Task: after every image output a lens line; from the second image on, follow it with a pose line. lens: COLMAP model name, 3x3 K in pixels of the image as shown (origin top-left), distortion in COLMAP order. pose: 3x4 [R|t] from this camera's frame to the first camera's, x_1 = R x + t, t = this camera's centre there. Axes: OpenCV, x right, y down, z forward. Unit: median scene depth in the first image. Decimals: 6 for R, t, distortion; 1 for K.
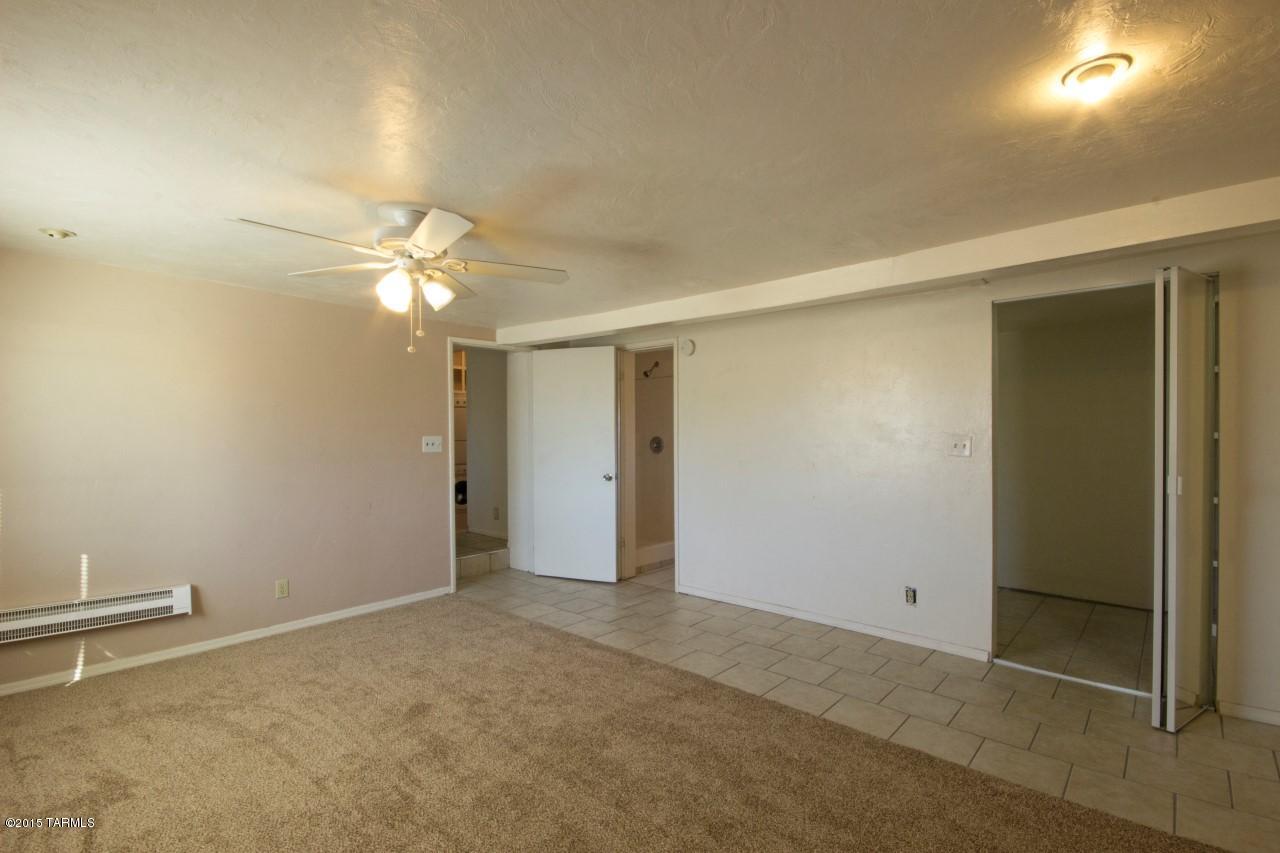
lens RADIAL K [[588.7, 0, 646.2], [0, 588.7, 429.0], [0, 0, 1]] dist [0.001840, -0.007724]
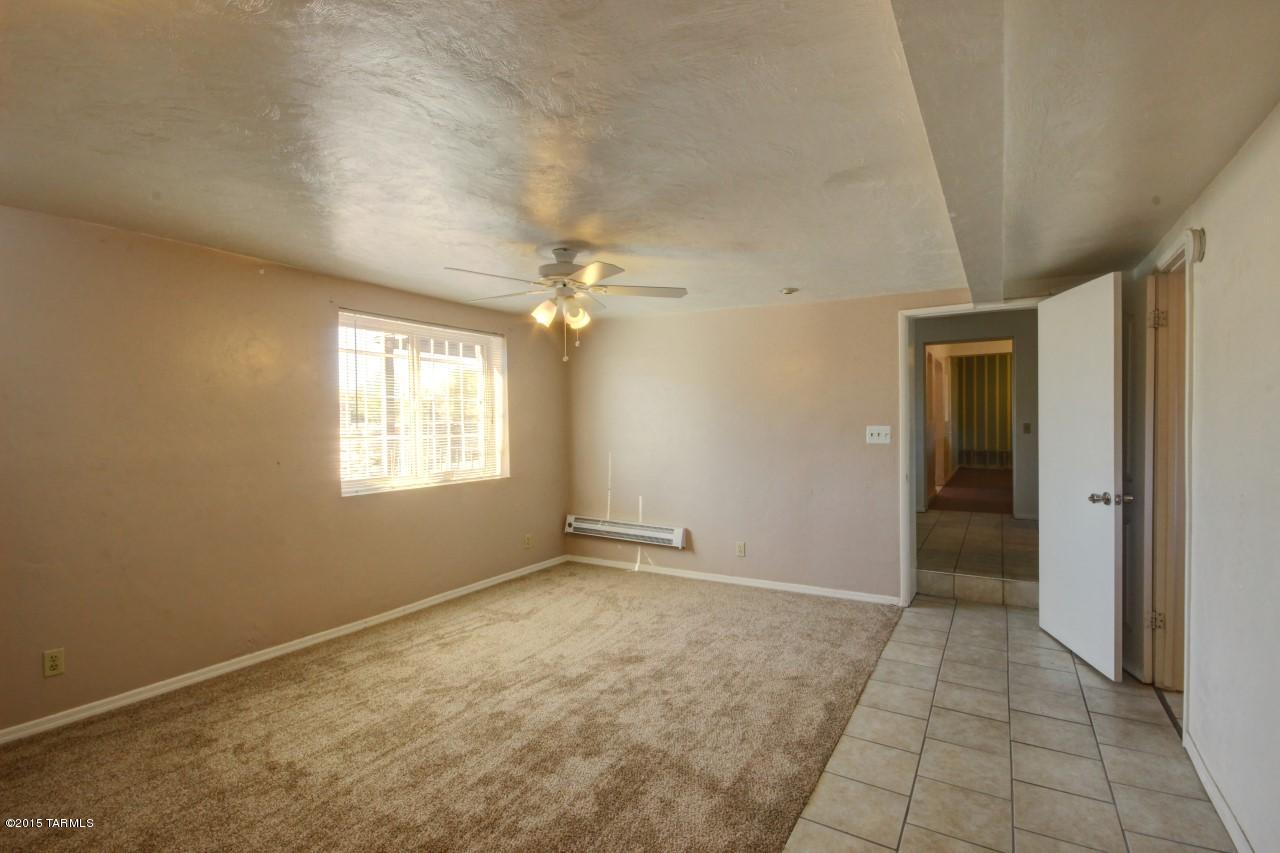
lens RADIAL K [[588.7, 0, 646.2], [0, 588.7, 429.0], [0, 0, 1]] dist [0.001840, -0.007724]
pose [[0.193325, 0.016120, -0.981002, 0.667177], [0.010975, 0.999767, 0.018591, -0.004790], [0.981073, -0.014360, 0.193103, 0.701287]]
